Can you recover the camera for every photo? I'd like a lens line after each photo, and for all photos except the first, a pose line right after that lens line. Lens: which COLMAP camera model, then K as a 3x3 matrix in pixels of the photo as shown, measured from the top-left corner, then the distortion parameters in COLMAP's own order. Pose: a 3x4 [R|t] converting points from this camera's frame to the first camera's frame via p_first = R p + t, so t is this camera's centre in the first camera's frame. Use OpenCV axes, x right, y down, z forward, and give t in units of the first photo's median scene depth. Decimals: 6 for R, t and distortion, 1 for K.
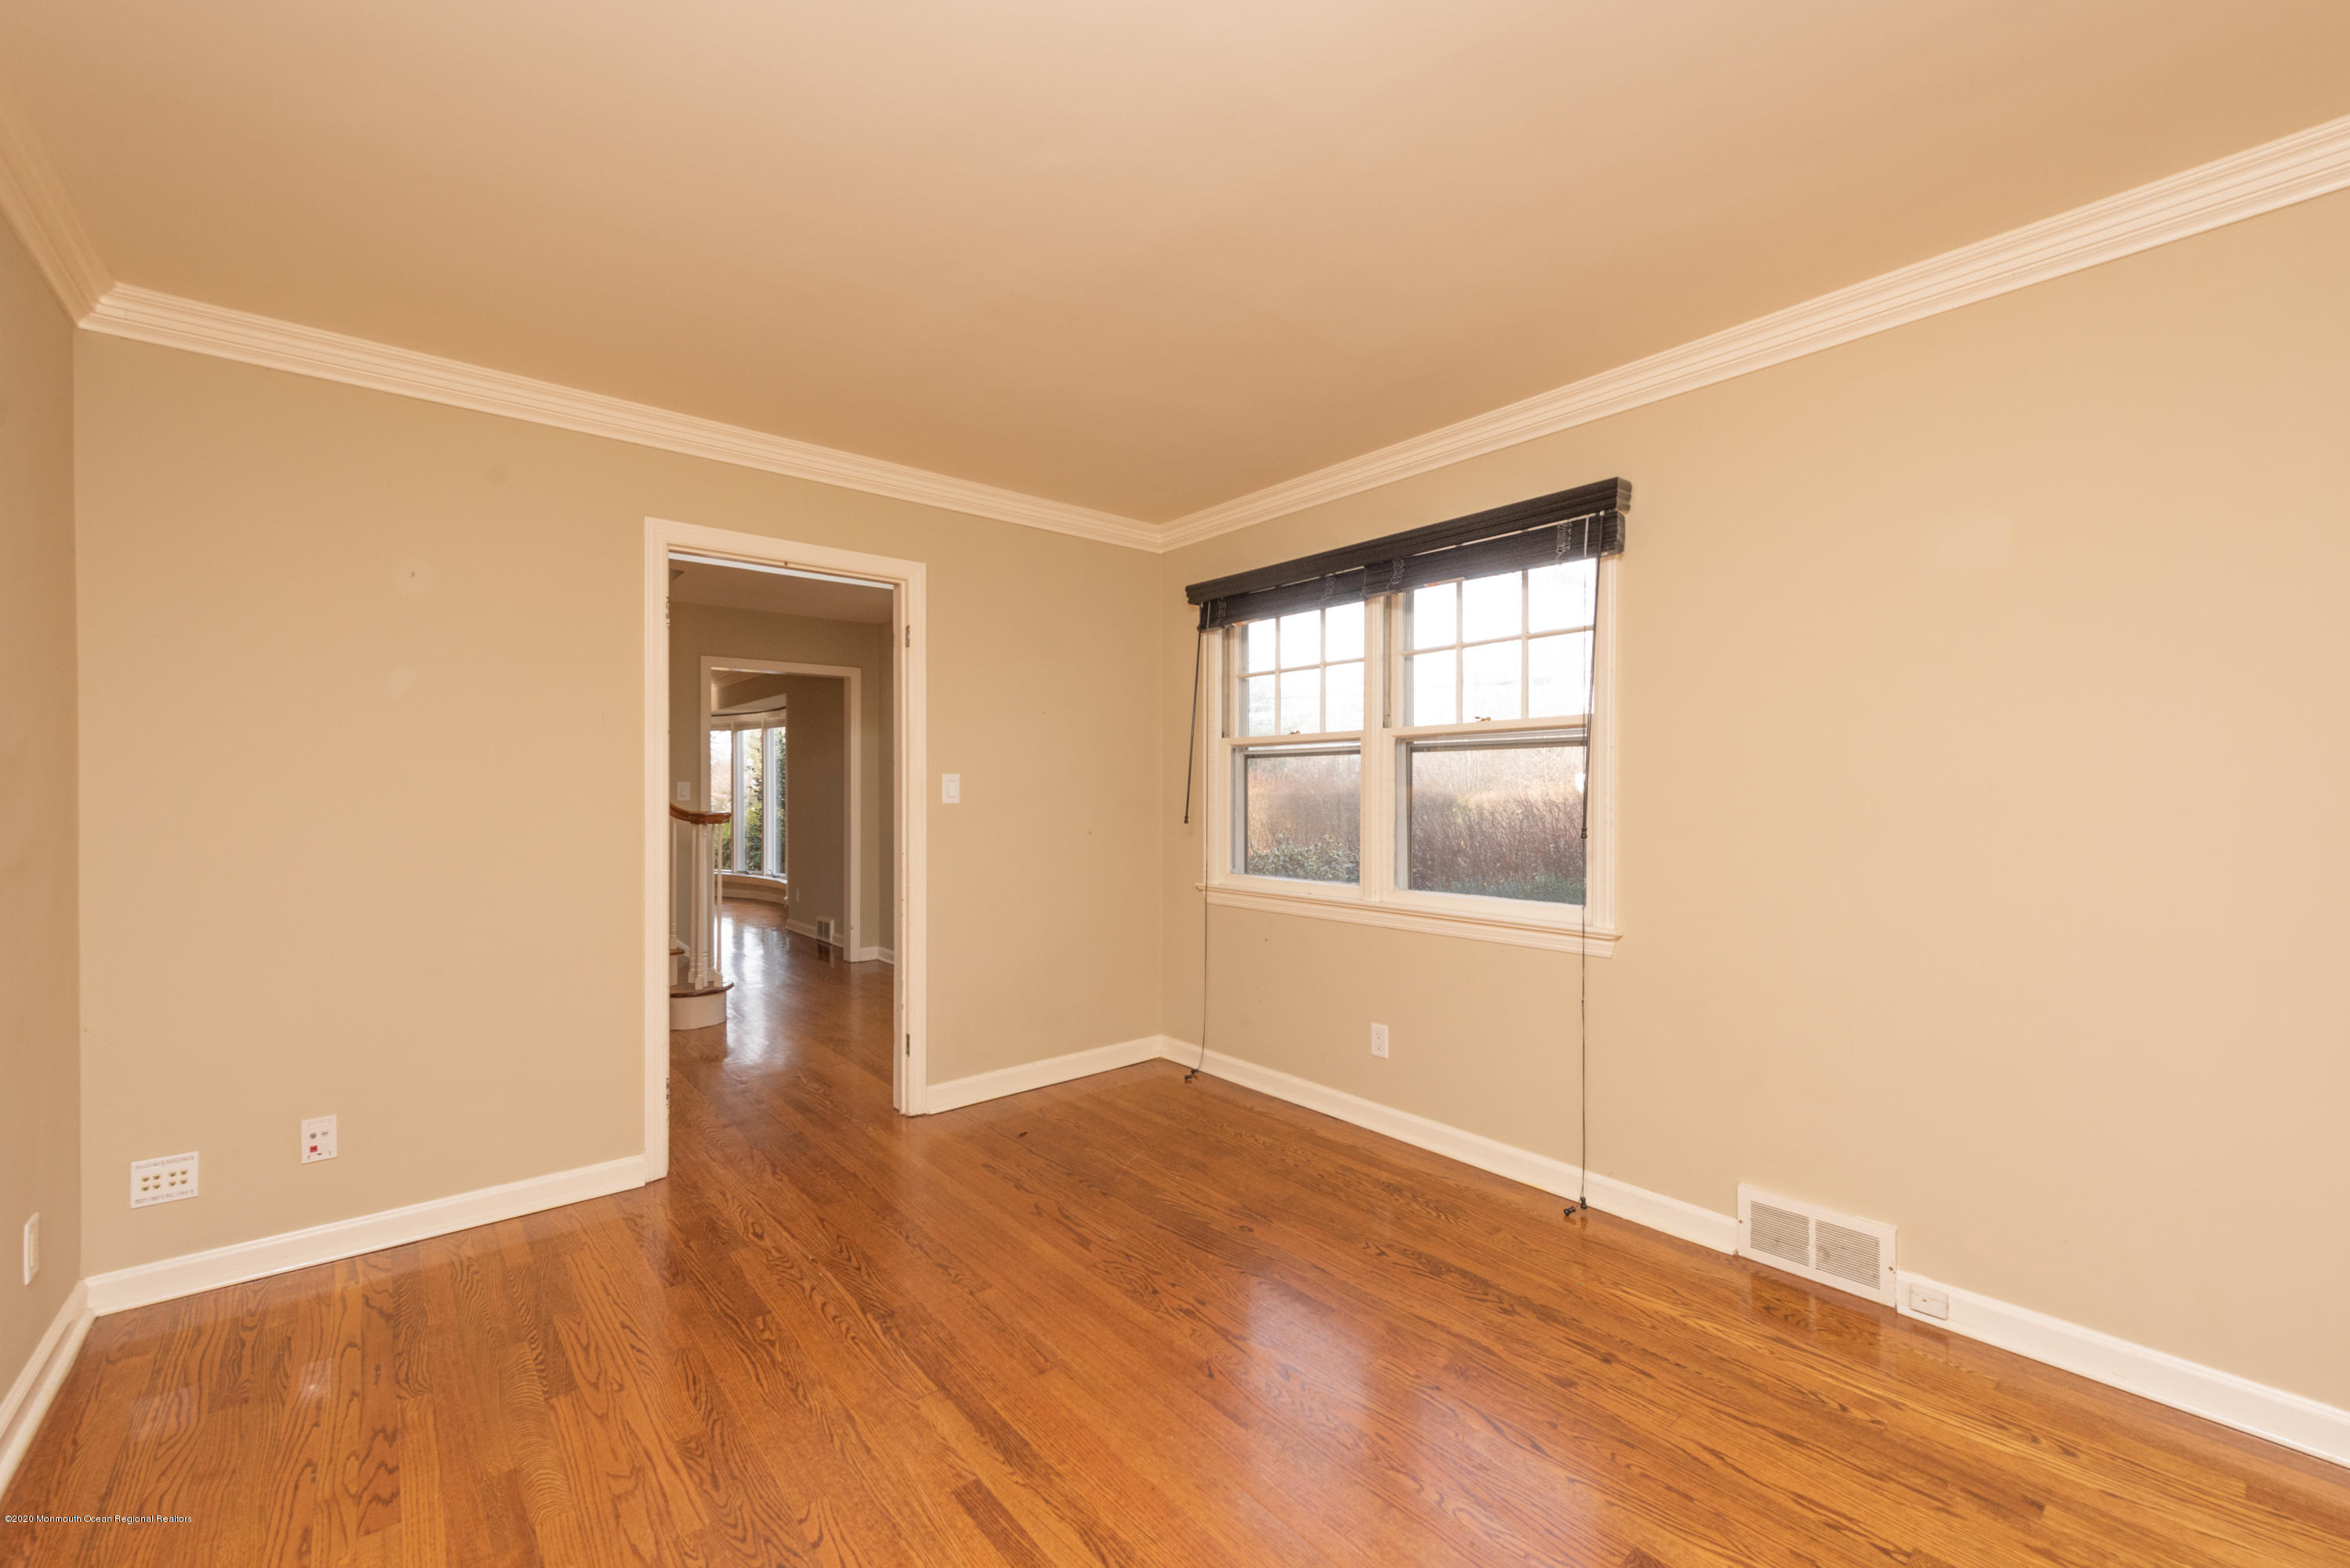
lens RADIAL K [[936.6, 0, 1146.1], [0, 936.6, 788.8], [0, 0, 1]] dist [0.014826, -0.000227]
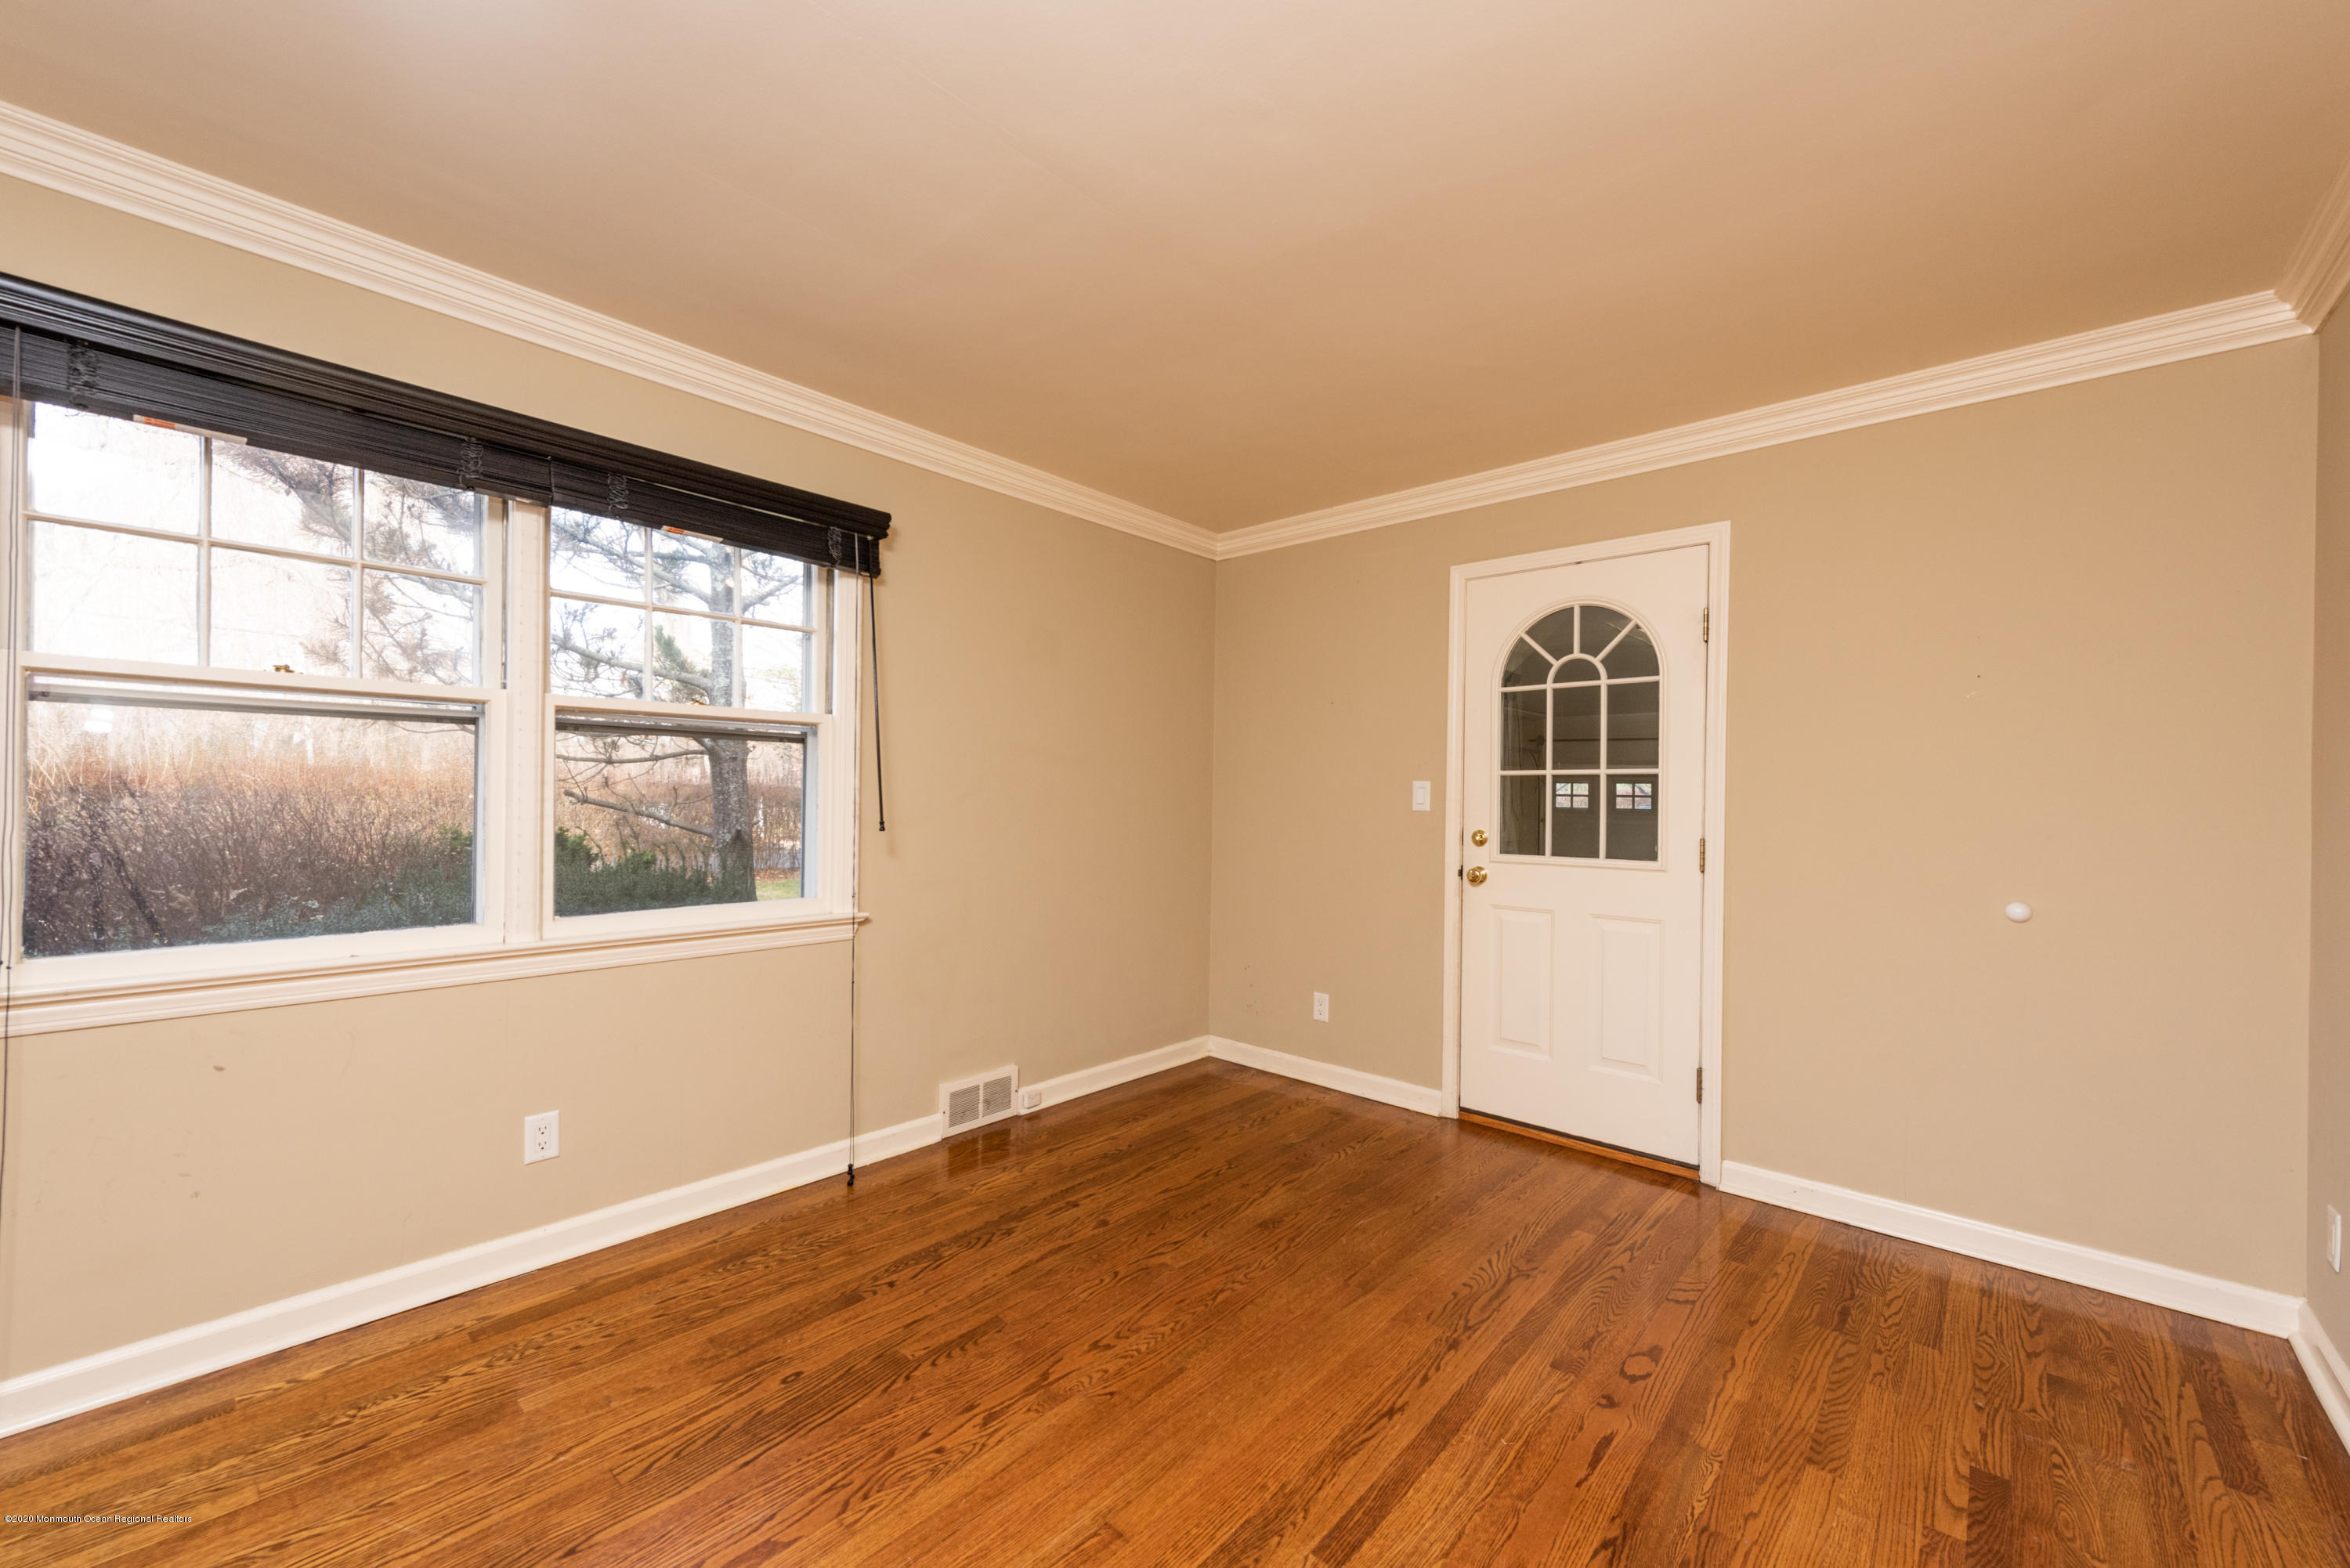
lens RADIAL K [[936.3, 0, 1177.9], [0, 936.3, 799.2], [0, 0, 1]] dist [0.015507, -0.000282]
pose [[-0.164980, -0.007408, 0.986269, -0.794309], [-0.019546, 0.999800, 0.004240, 0.002522], [-0.986103, -0.018579, -0.165092, 0.976384]]
